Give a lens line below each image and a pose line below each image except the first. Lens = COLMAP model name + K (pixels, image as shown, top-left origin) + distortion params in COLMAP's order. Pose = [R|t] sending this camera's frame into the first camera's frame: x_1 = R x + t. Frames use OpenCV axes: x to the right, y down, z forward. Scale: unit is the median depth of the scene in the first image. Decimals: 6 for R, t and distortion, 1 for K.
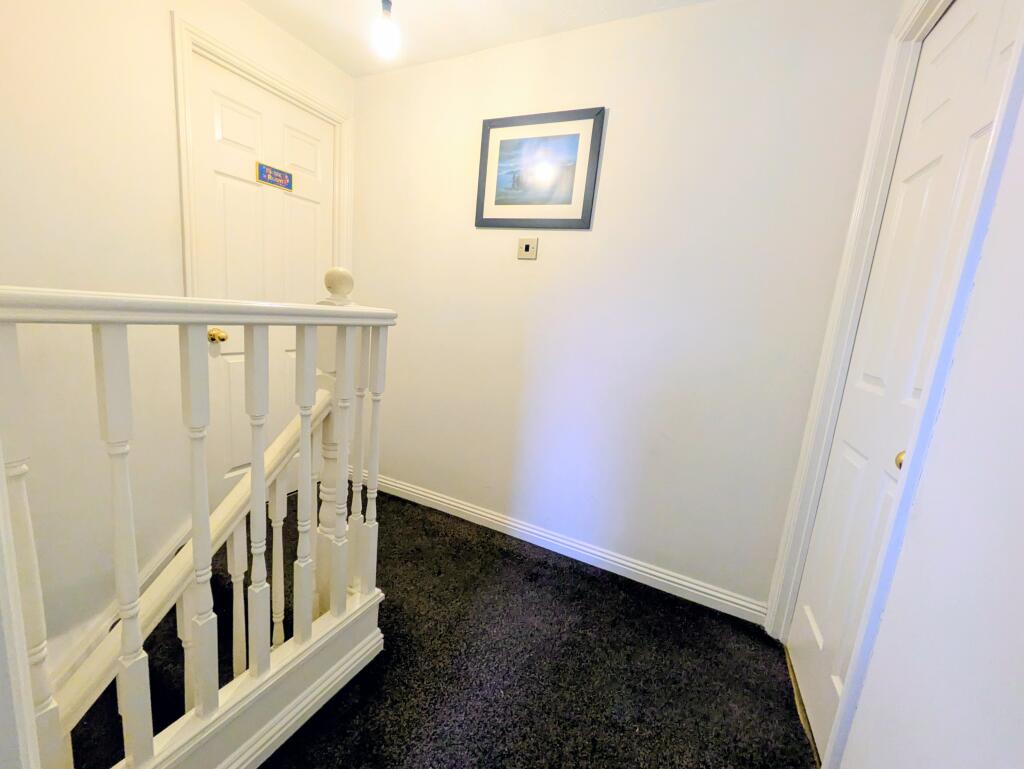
lens RADIAL K [[425.6, 0, 507.3], [0, 425.6, 385.7], [0, 0, 1]] dist [-0.000692, -0.000391]
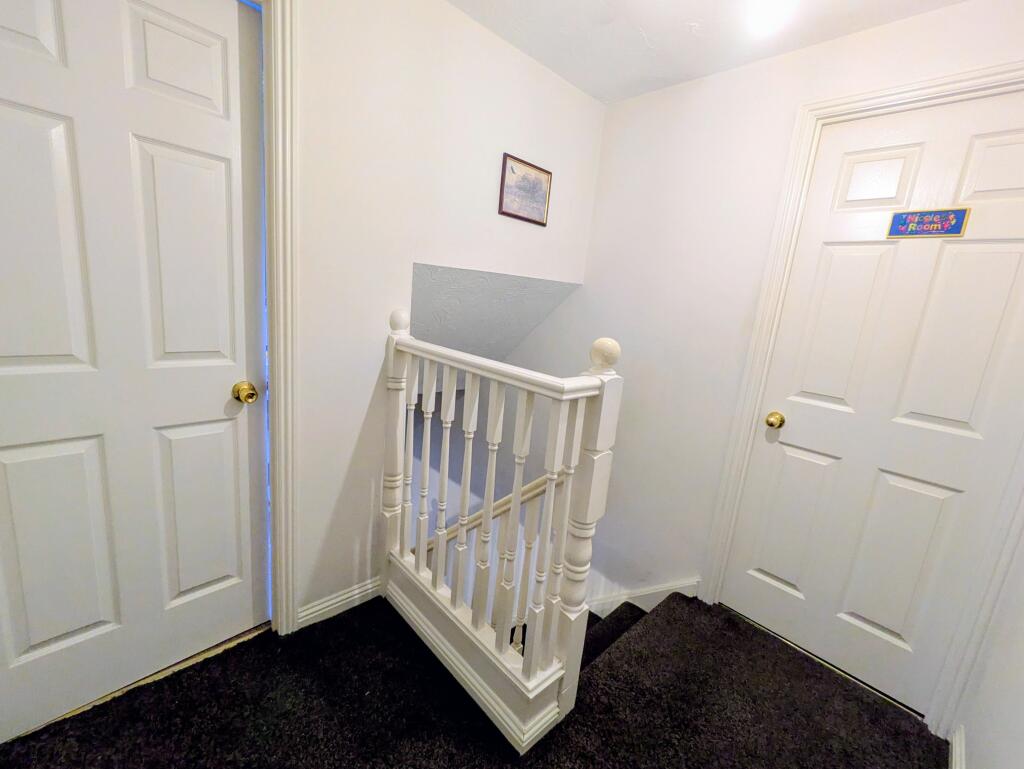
lens RADIAL K [[425.6, 0, 507.3], [0, 425.6, 385.7], [0, 0, 1]] dist [-0.000692, -0.000391]
pose [[-0.339534, 0.081211, -0.937081, 0.347742], [-0.288729, 0.939168, 0.186007, -0.185276], [0.895183, 0.333718, -0.295432, 0.706805]]
